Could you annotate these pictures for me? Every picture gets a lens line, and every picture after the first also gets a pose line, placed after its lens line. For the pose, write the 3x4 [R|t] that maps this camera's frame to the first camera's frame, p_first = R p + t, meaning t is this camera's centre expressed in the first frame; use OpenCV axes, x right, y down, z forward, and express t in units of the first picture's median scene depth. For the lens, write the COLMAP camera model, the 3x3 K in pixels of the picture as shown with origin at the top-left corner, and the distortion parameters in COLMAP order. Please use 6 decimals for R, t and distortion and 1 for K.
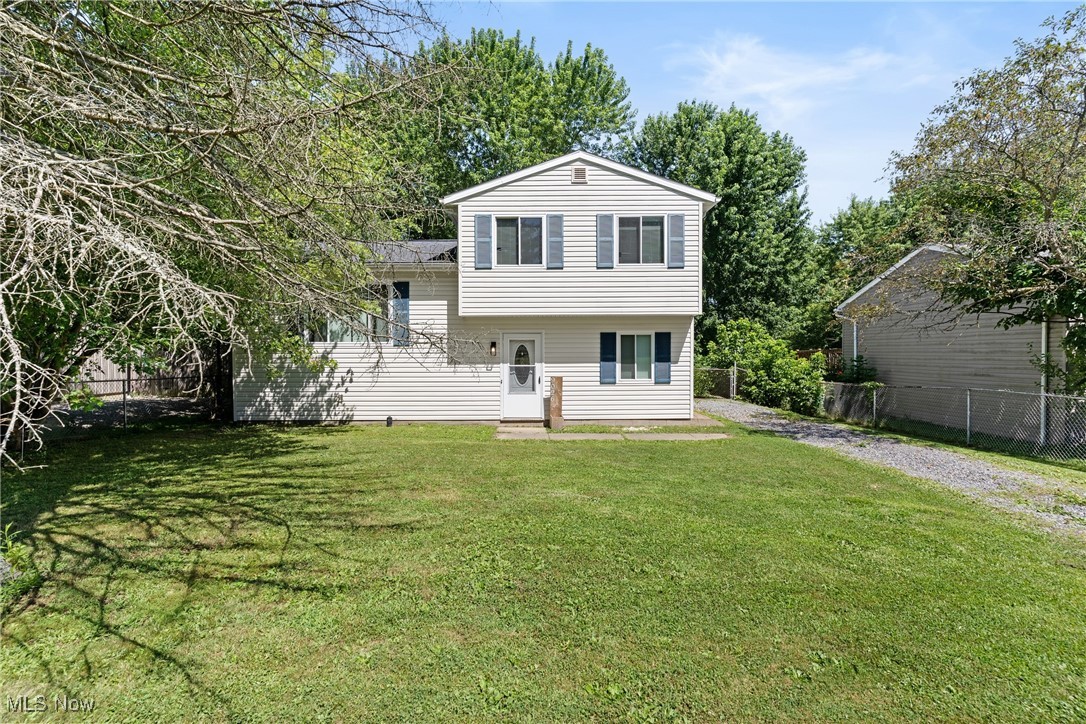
lens RADIAL K [[519.8, 0, 542.0], [0, 519.8, 352.5], [0, 0, 1]] dist [0.003438, -0.000604]
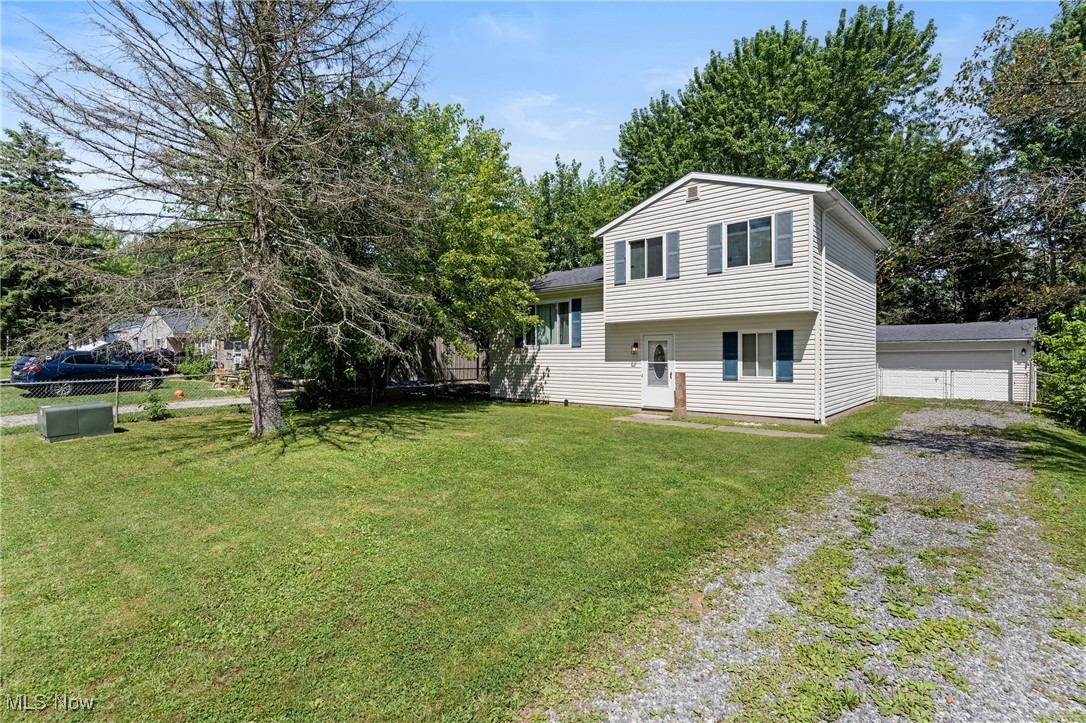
lens RADIAL K [[519.8, 0, 542.0], [0, 519.8, 352.0], [0, 0, 1]] dist [0.003438, -0.000604]
pose [[0.747821, -0.007673, -0.663856, 0.549225], [0.003524, 0.999965, -0.007588, 0.009184], [0.663891, 0.003335, 0.747822, -0.053654]]
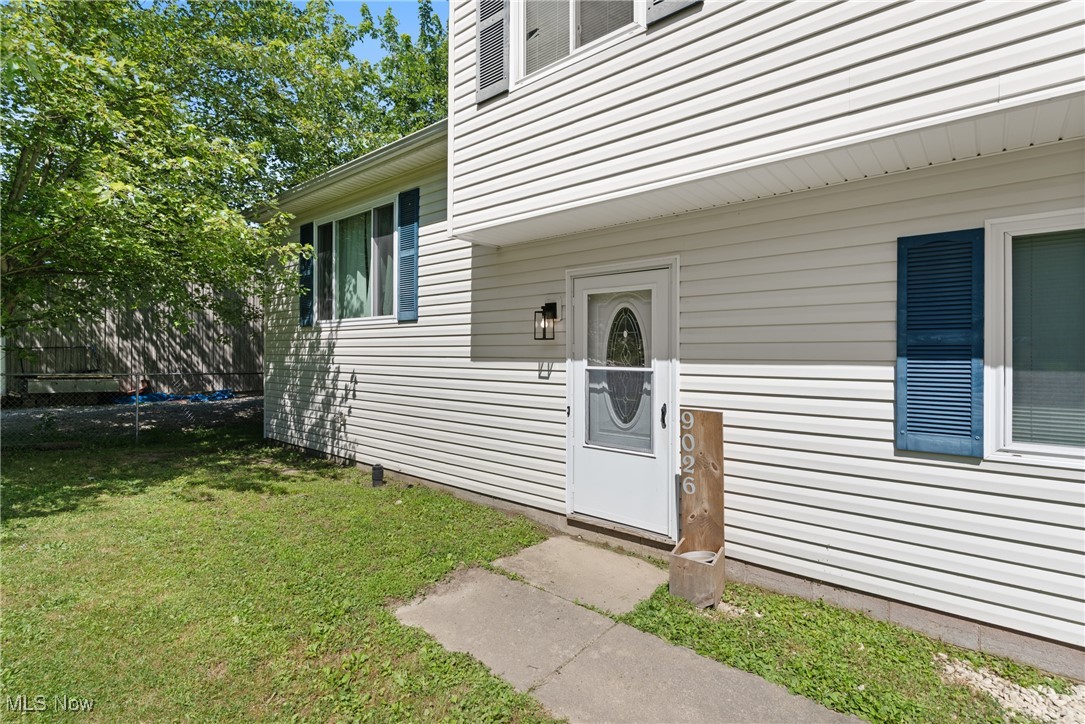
lens RADIAL K [[519.3, 0, 541.5], [0, 519.3, 352.5], [0, 0, 1]] dist [0.003438, -0.000604]
pose [[0.760599, 0.004085, -0.649209, 0.143833], [-0.000689, 0.999985, 0.005484, 0.013208], [0.649221, -0.003724, 0.760590, 0.712982]]
